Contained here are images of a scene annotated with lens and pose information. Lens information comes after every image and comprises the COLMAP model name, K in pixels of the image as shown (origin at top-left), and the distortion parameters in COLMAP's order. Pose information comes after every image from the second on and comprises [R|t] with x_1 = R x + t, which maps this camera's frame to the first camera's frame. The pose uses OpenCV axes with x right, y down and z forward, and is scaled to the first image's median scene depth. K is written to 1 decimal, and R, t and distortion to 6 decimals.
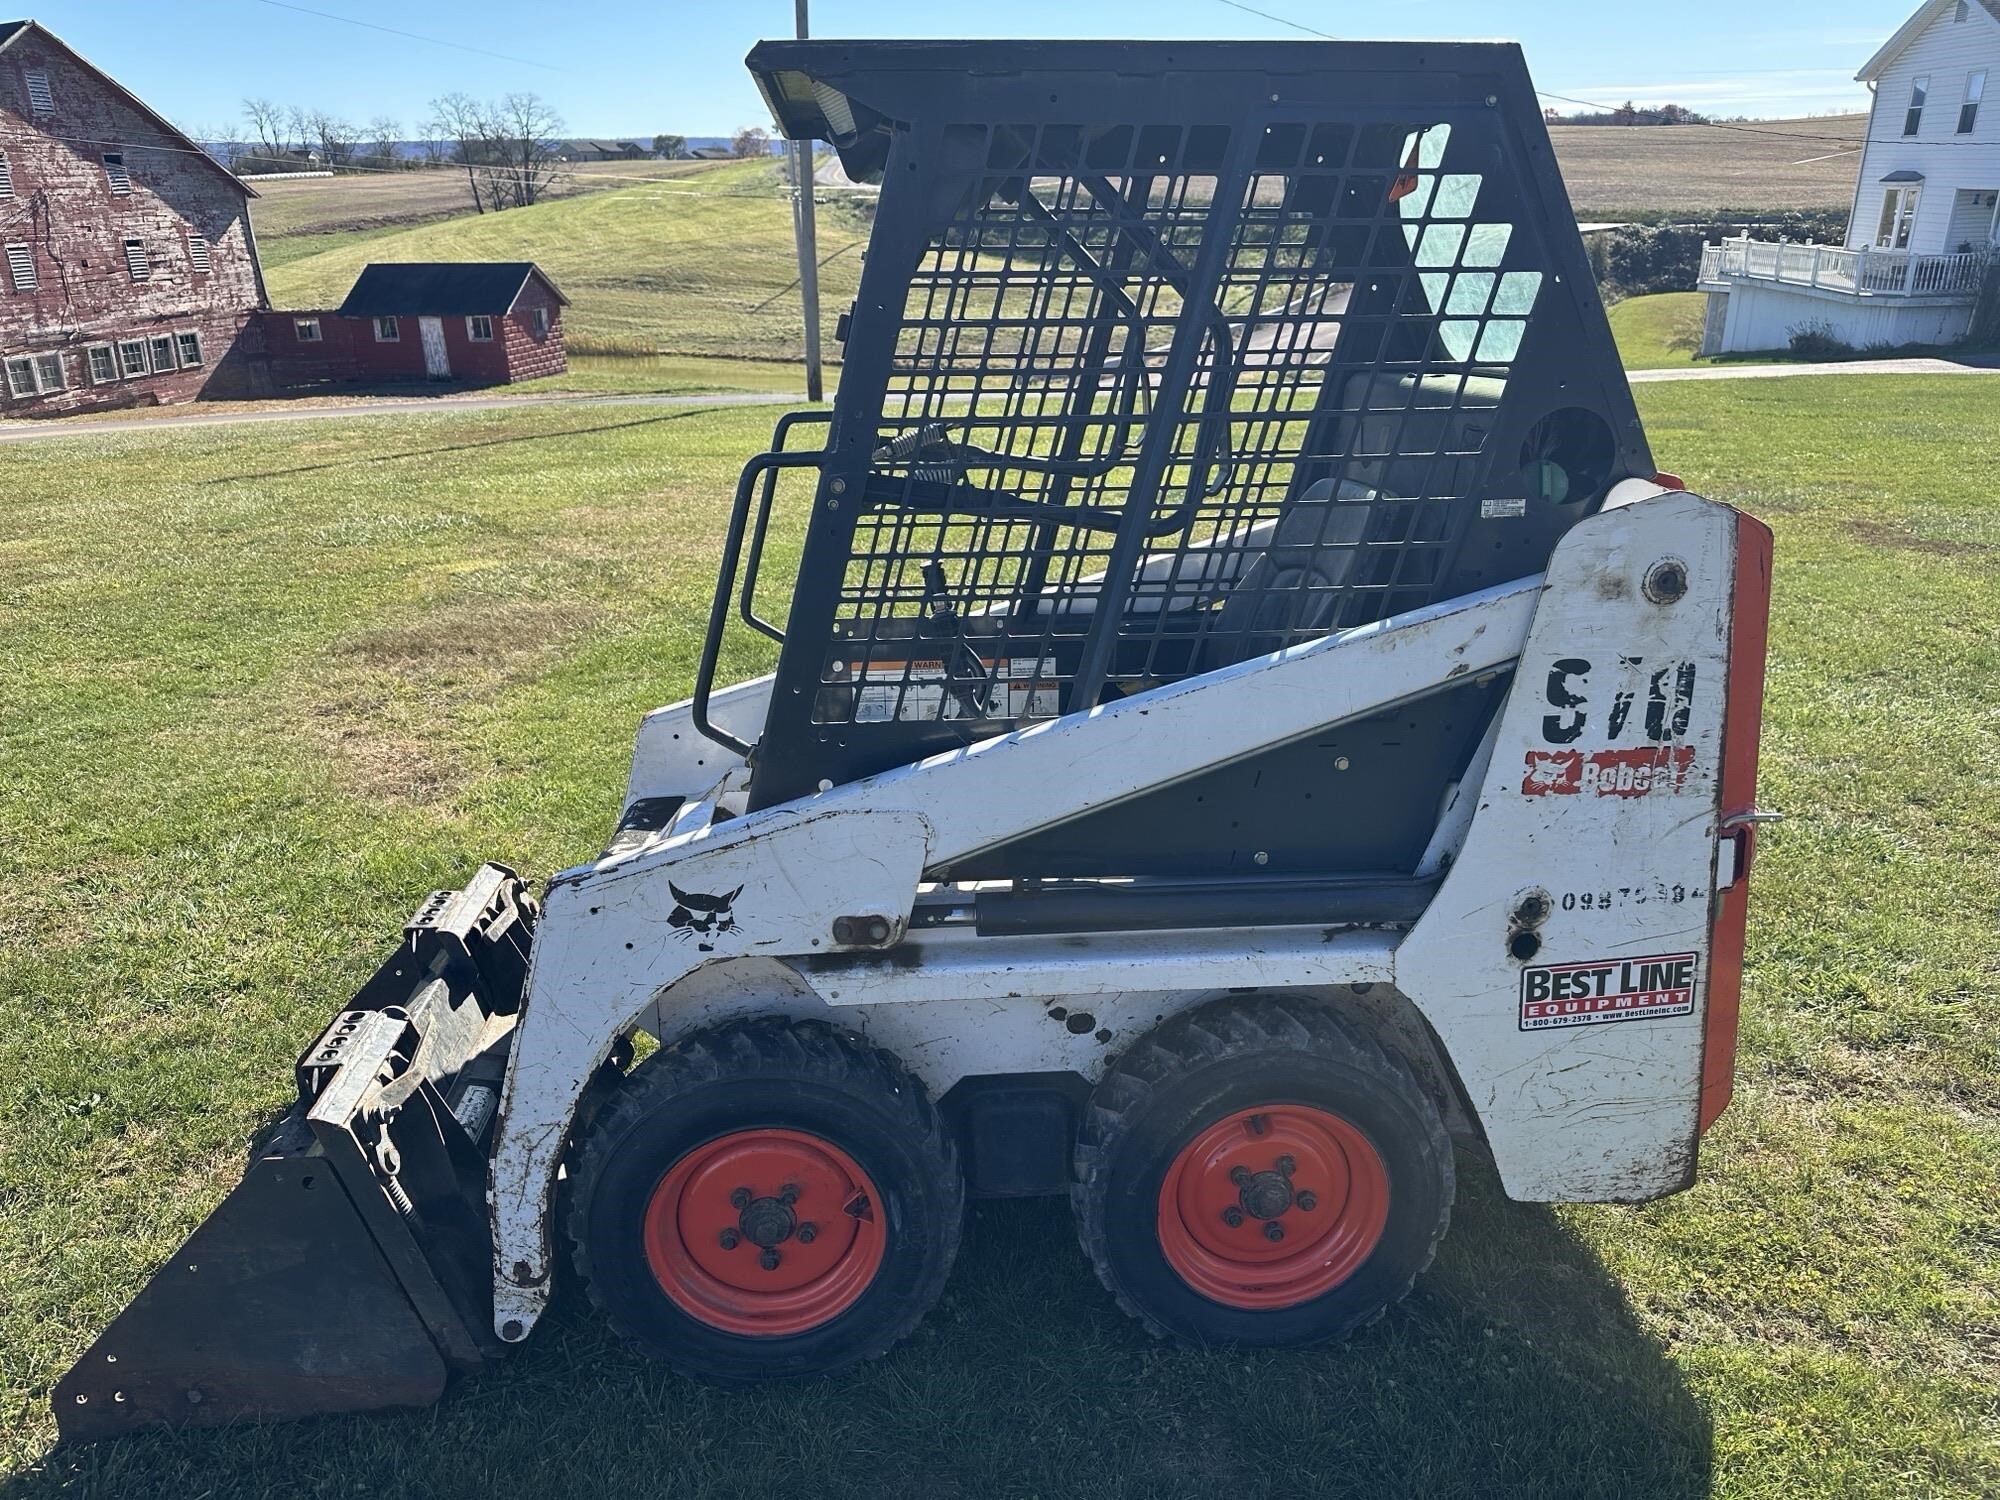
lens RADIAL K [[1472.1, 0, 1001.7], [0, 1472.1, 737.7], [0, 0, 1]] dist [0.001505, -0.010195]
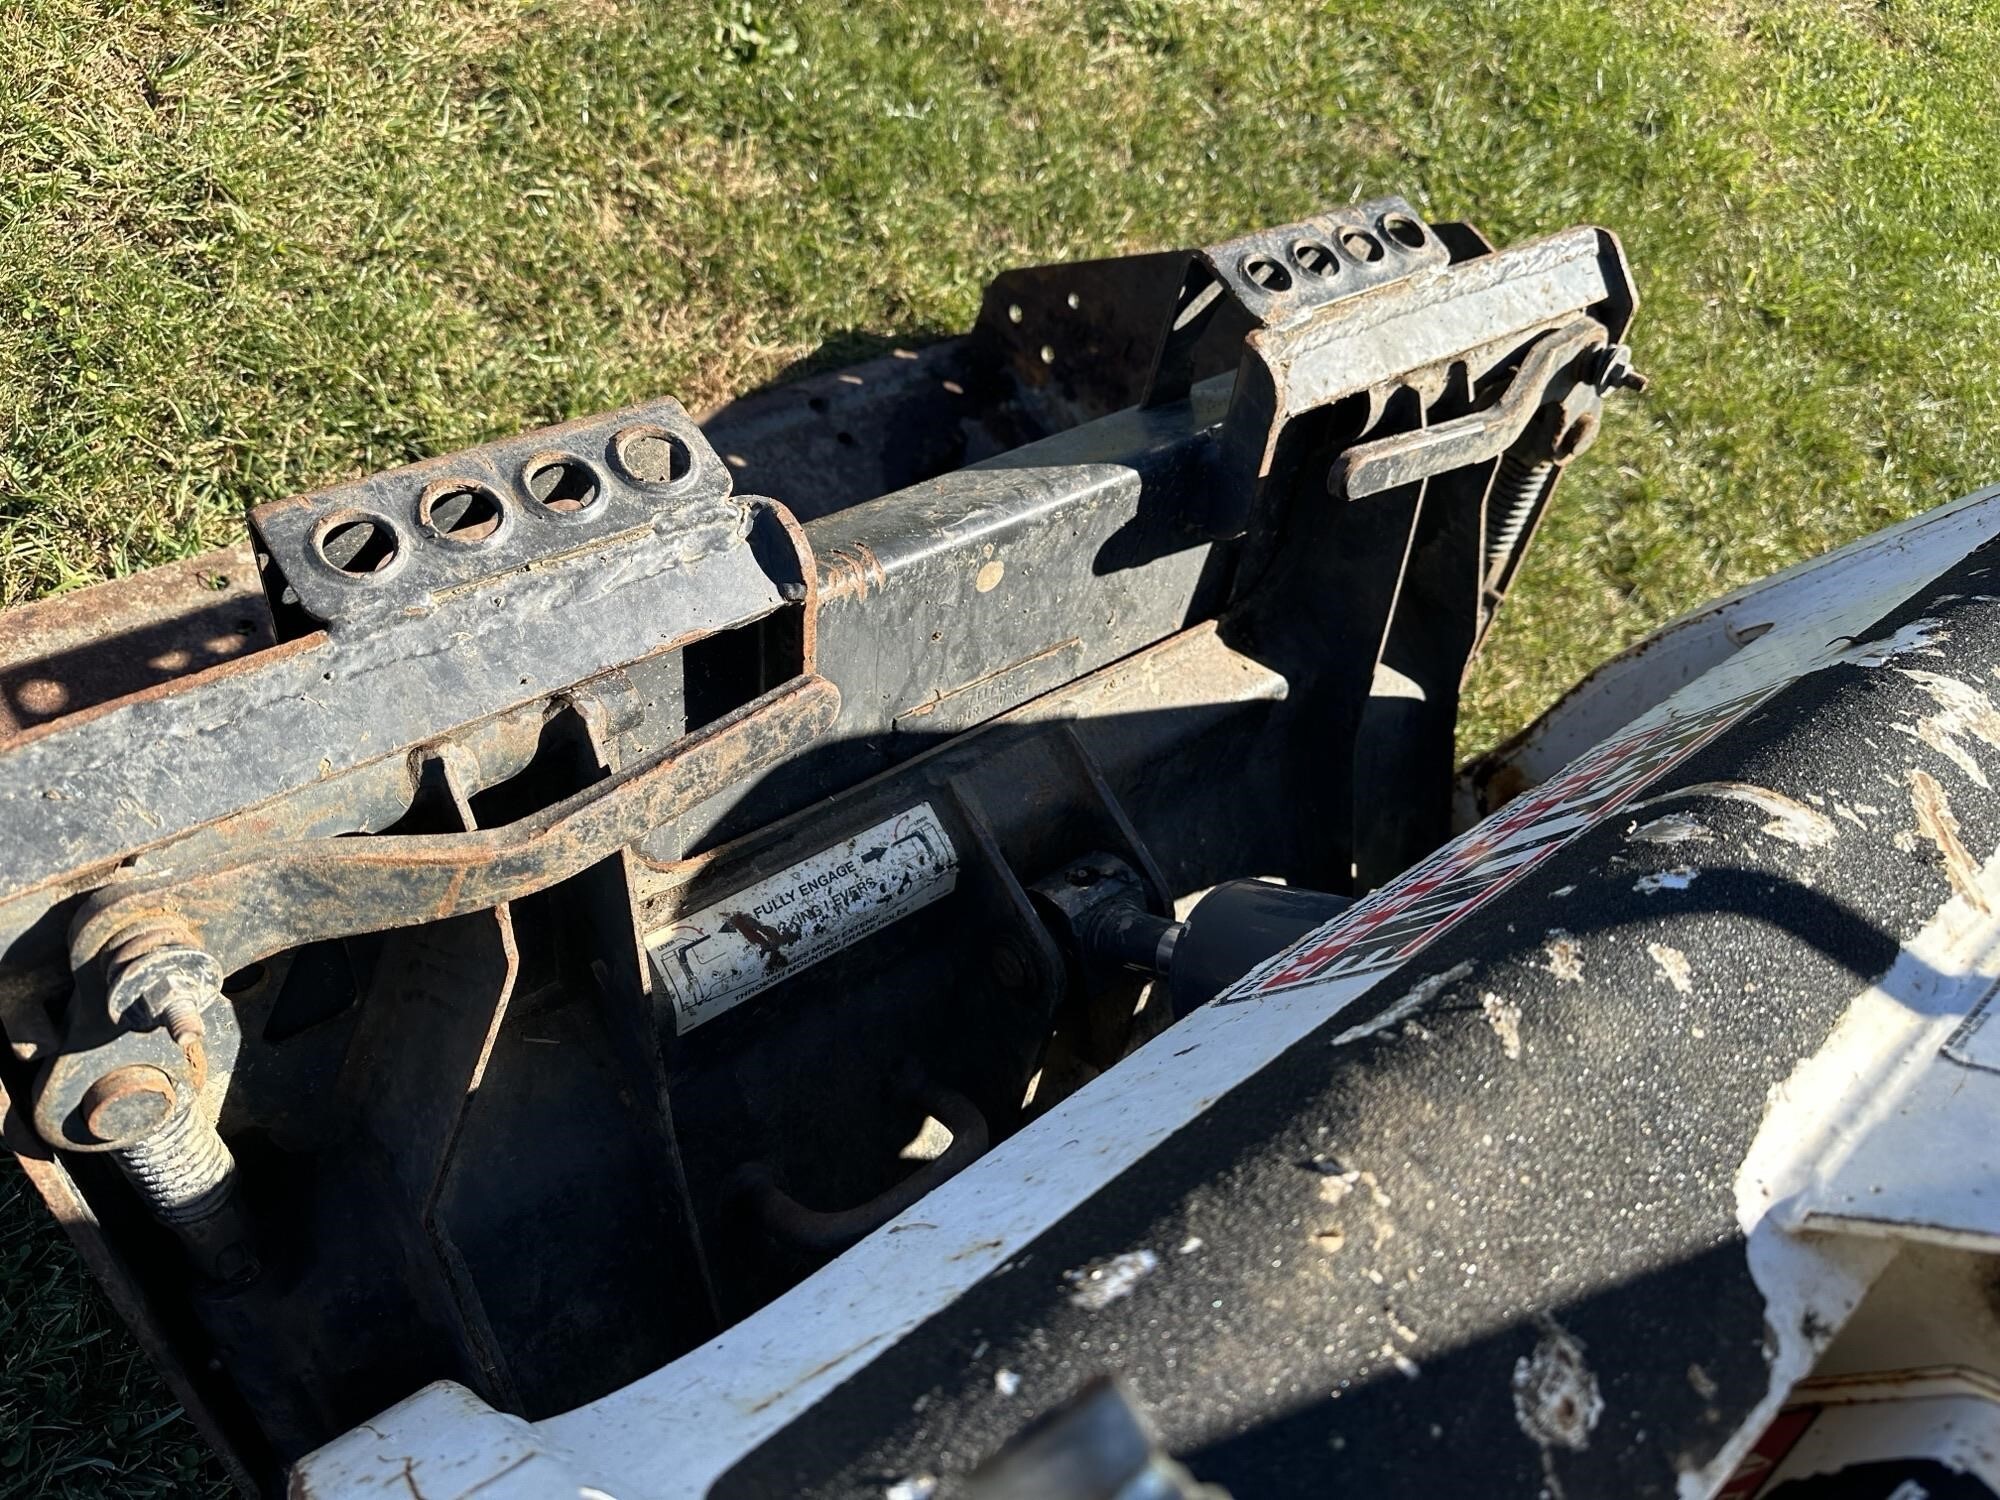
lens RADIAL K [[1472.1, 0, 1001.7], [0, 1472.1, 737.7], [0, 0, 1]] dist [0.001505, -0.010195]
pose [[0.499571, 0.811033, -0.304391, -0.233166], [-0.541761, 0.566691, 0.620771, 0.020110], [0.675961, -0.145213, 0.722488, 0.681510]]
